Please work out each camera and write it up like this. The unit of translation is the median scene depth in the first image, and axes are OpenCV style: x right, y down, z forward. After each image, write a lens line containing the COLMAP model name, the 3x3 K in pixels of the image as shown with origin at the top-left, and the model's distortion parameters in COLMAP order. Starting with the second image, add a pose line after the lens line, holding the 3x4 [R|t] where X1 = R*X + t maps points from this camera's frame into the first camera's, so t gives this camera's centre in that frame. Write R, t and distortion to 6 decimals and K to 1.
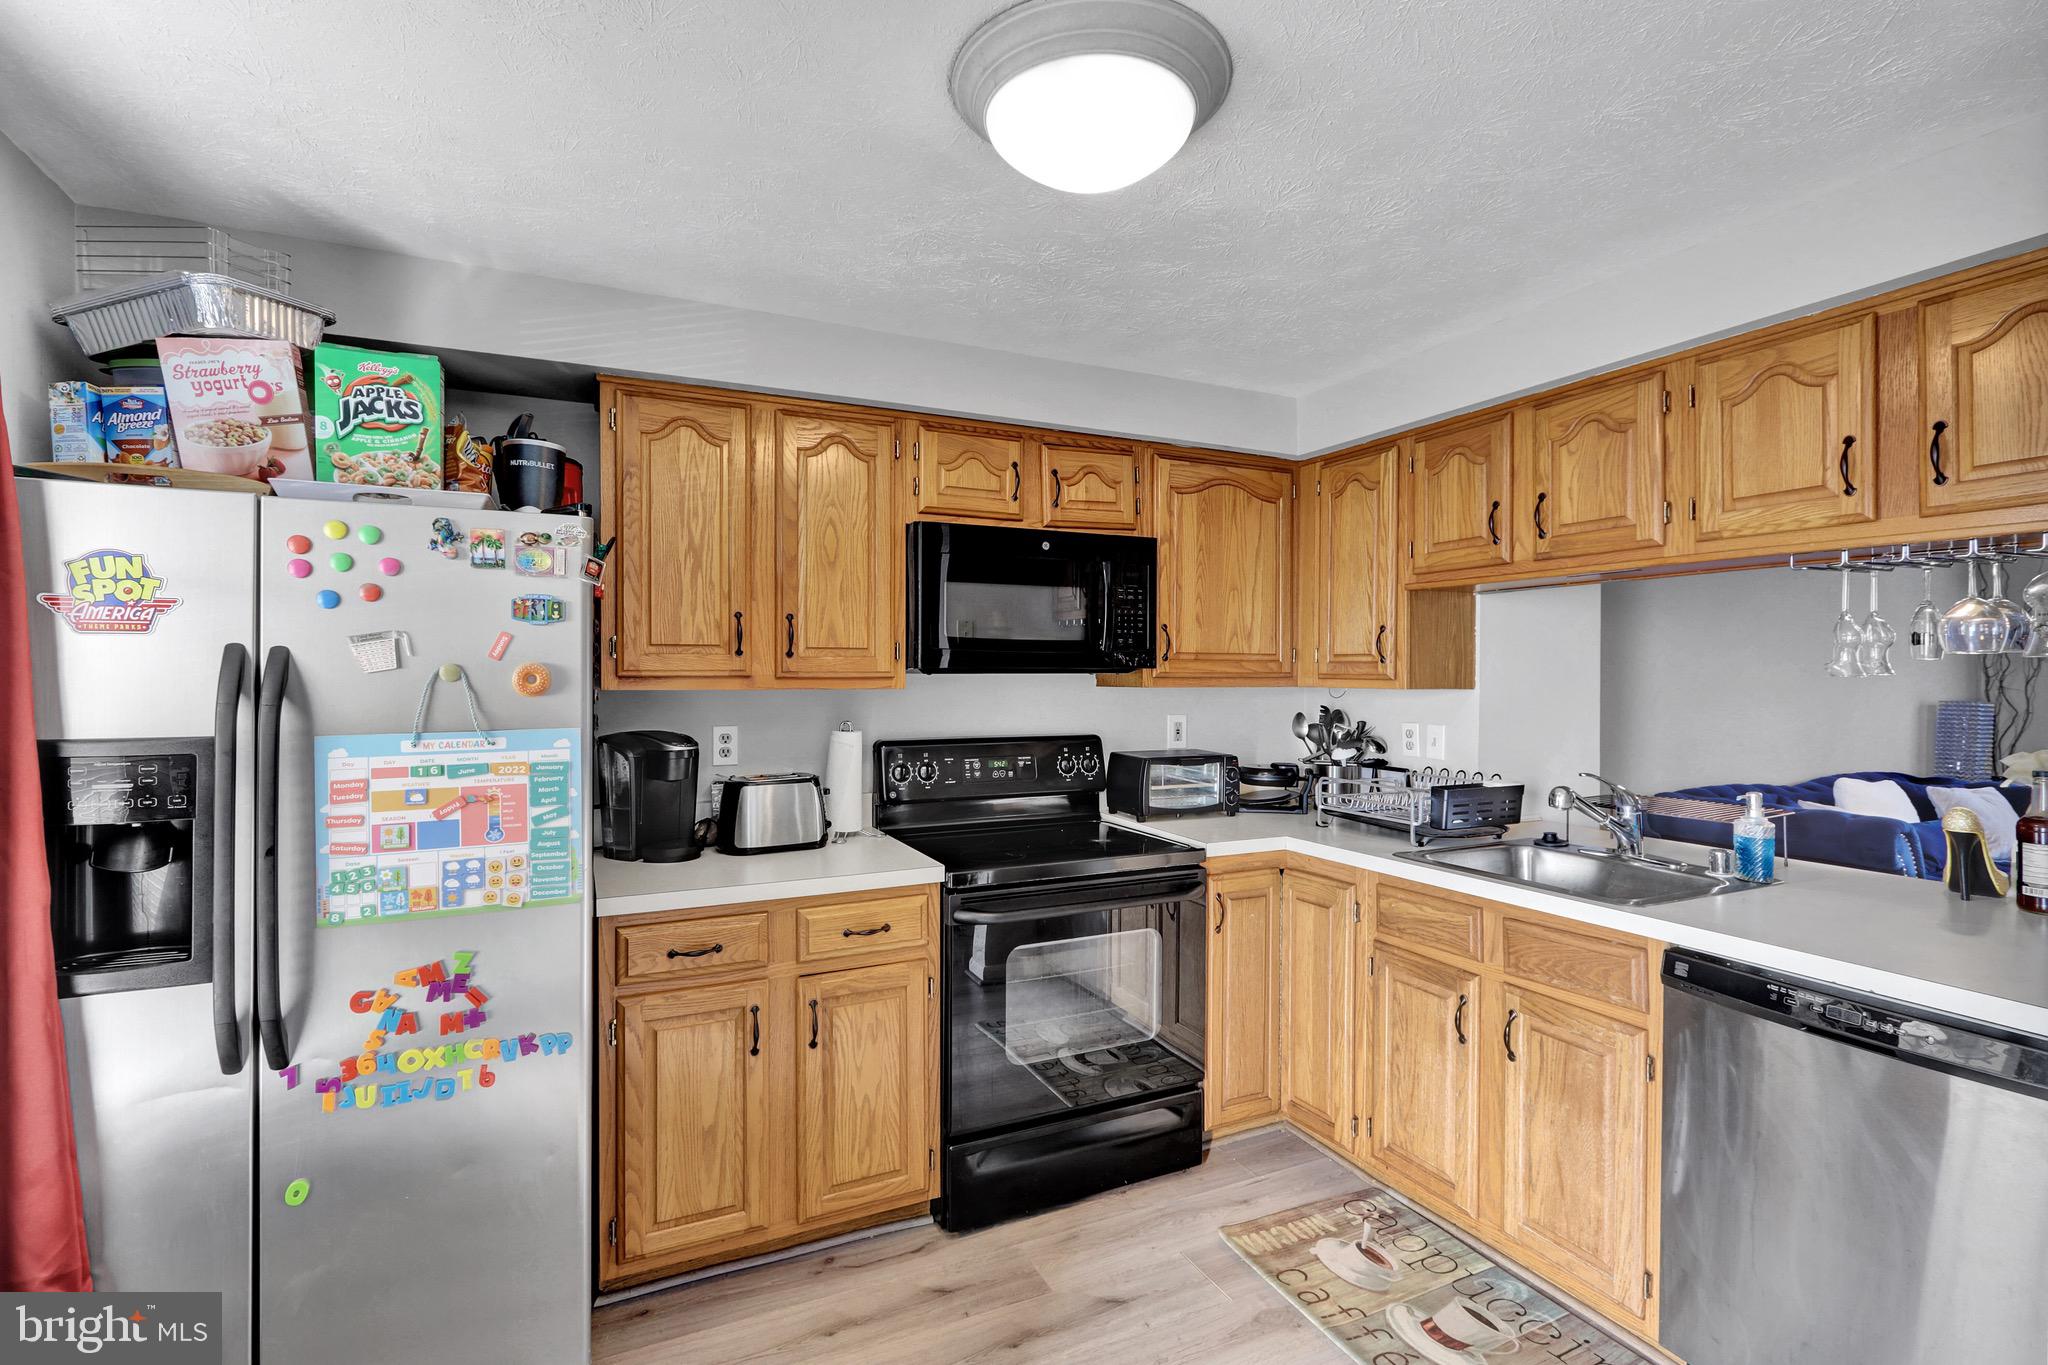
lens RADIAL K [[946.9, 0, 1009.8], [0, 946.9, 682.0], [0, 0, 1]] dist [0.002424, -0.001441]
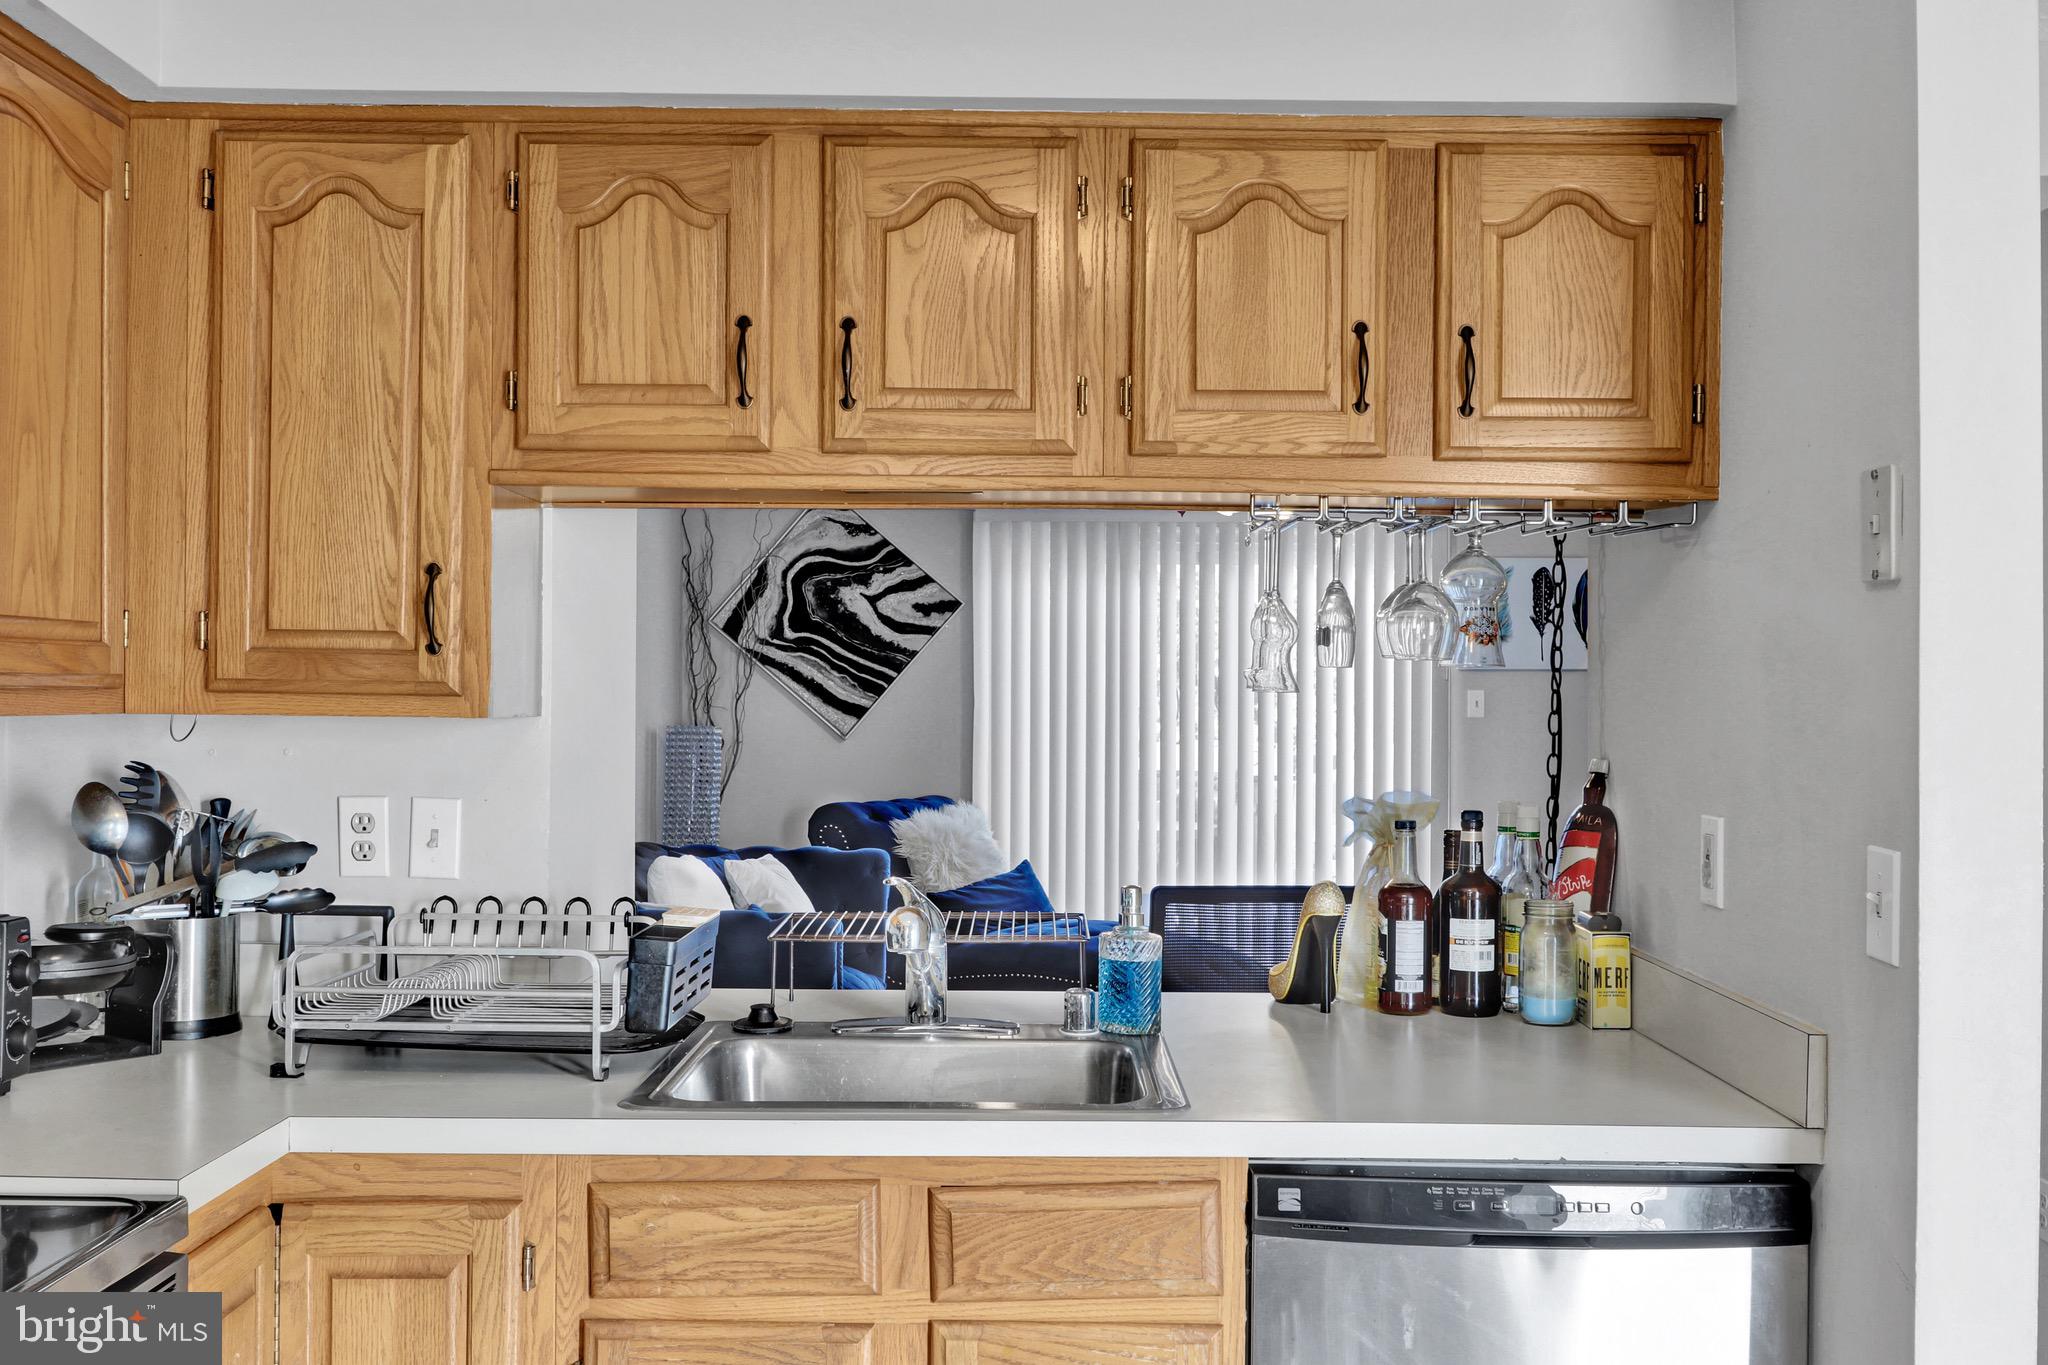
lens RADIAL K [[1995.2, 0, 1030.3], [0, 1995.2, 718.2], [0, 0, 1]] dist [0.001499, 0.000000]
pose [[0.421170, -0.010211, 0.906924, -0.302438], [0.000039, 0.999937, 0.011240, -0.002207], [-0.906982, -0.004699, 0.421144, 0.419508]]
